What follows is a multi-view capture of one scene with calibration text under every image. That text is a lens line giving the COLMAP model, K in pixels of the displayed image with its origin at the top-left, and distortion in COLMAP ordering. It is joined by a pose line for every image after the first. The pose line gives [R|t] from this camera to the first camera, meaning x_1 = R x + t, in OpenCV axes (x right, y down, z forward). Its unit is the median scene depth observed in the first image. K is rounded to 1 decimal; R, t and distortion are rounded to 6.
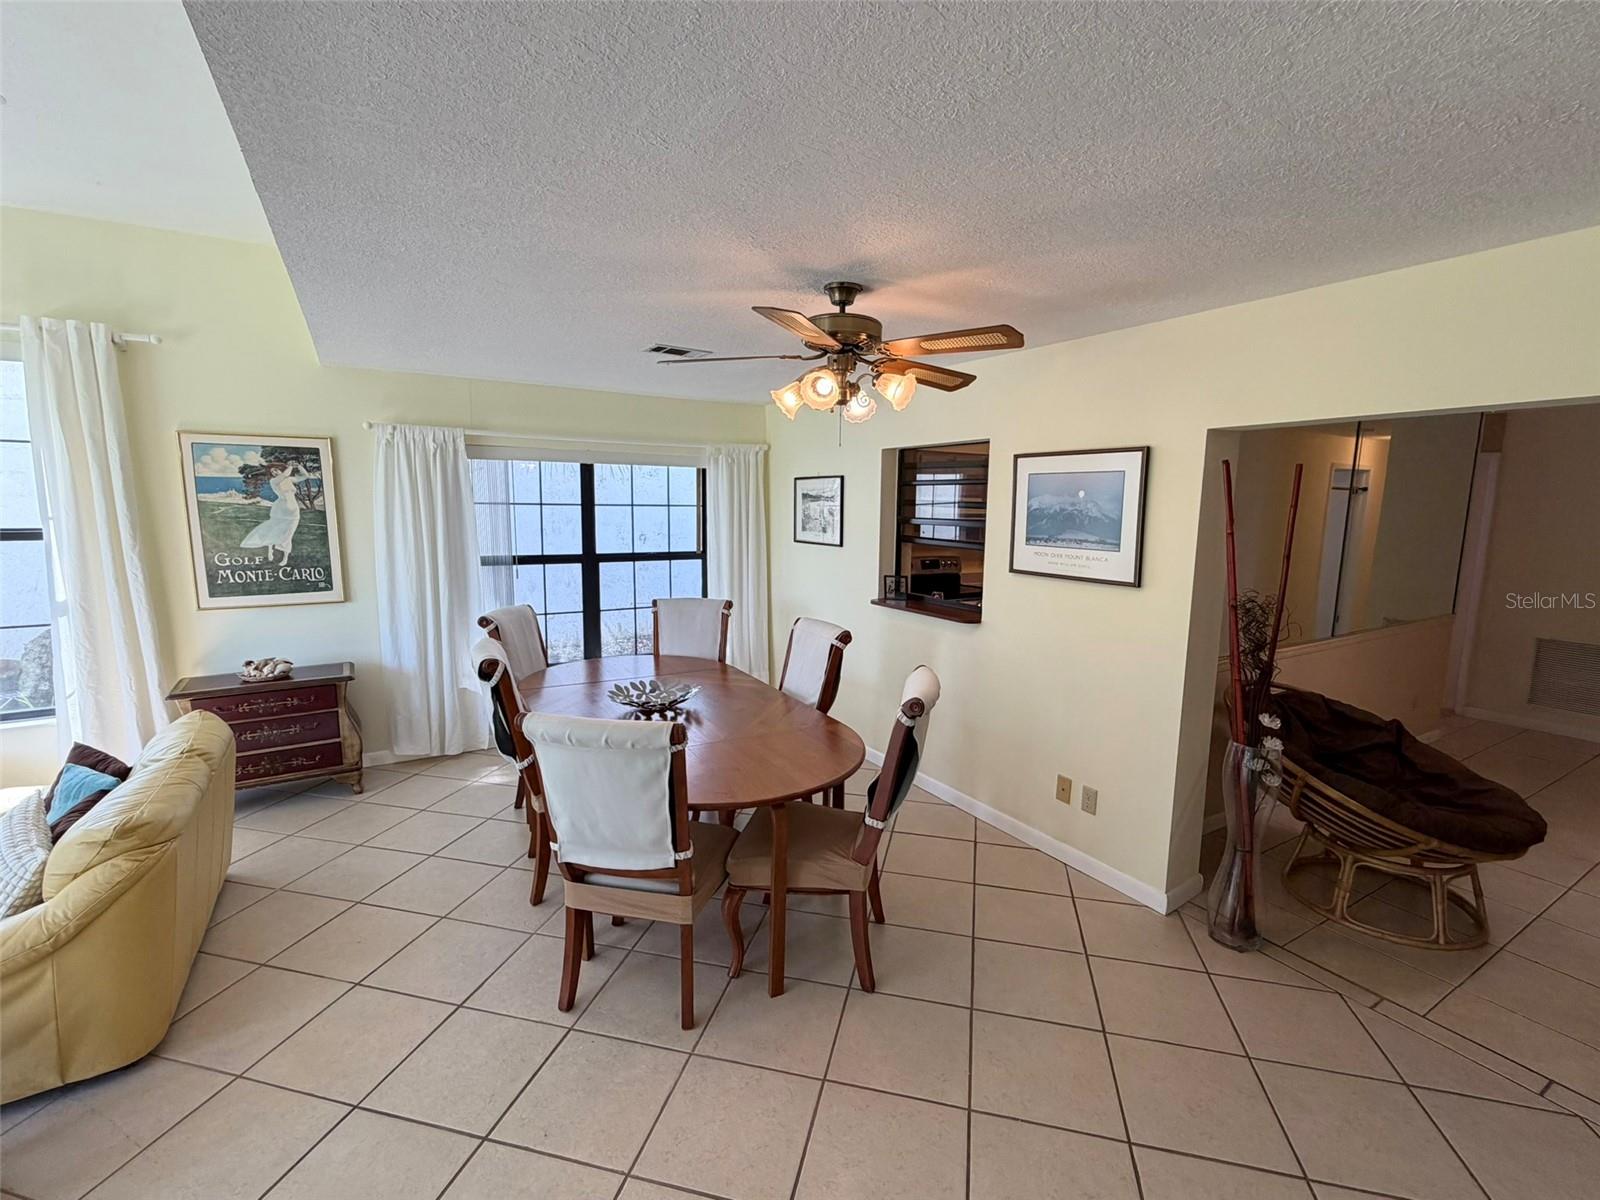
lens RADIAL K [[717.6, 0, 810.7], [0, 717.6, 601.0], [0, 0, 1]] dist [-0.001759, -0.000562]
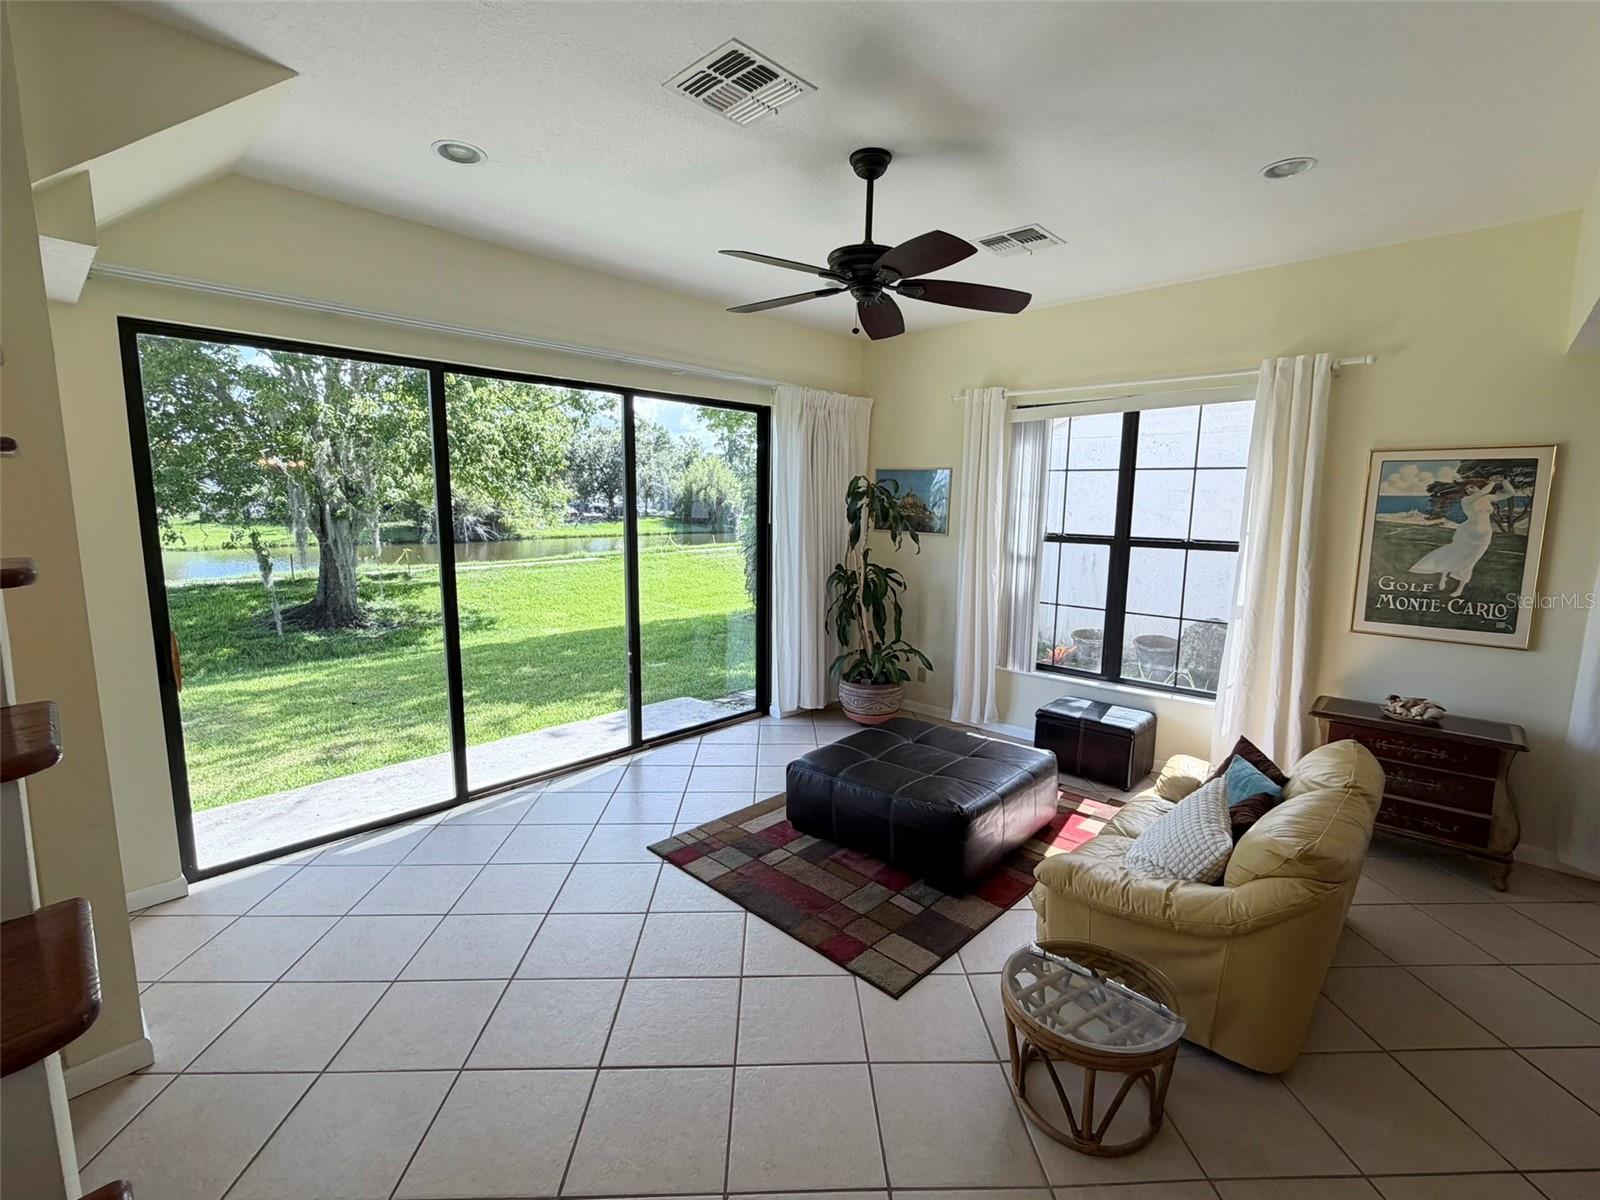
lens RADIAL K [[717.6, 0, 796.3], [0, 717.6, 598.4], [0, 0, 1]] dist [-0.001759, -0.000562]
pose [[0.264736, 0.128150, -0.955768, -0.121707], [-0.140640, 0.985664, 0.093203, -0.016513], [0.954010, 0.109745, 0.278964, -0.004065]]
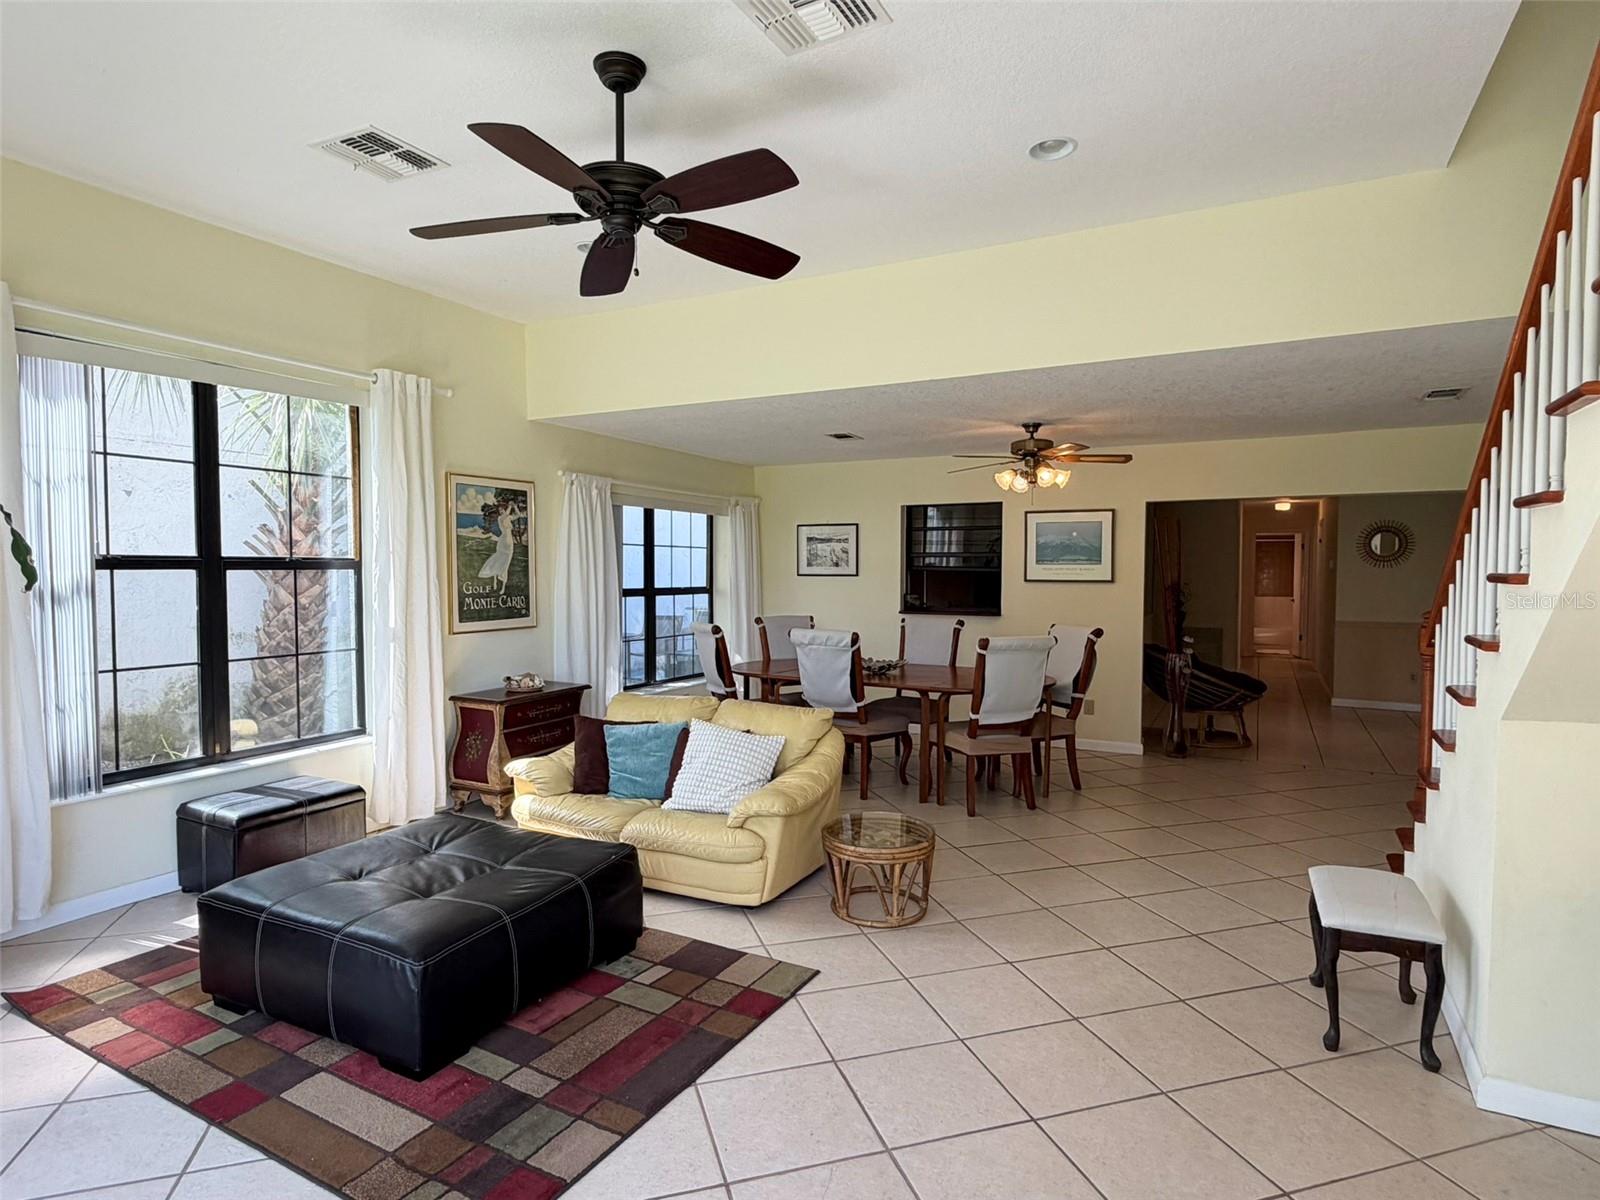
lens RADIAL K [[877.8, 0, 813.0], [0, 877.8, 596.8], [0, 0, 1]] dist [0.008544, 0.001586]
pose [[0.853413, -0.026673, 0.520552, -1.068838], [0.079724, 0.993618, -0.079790, 0.104973], [-0.515102, 0.109595, 0.850094, -0.415975]]
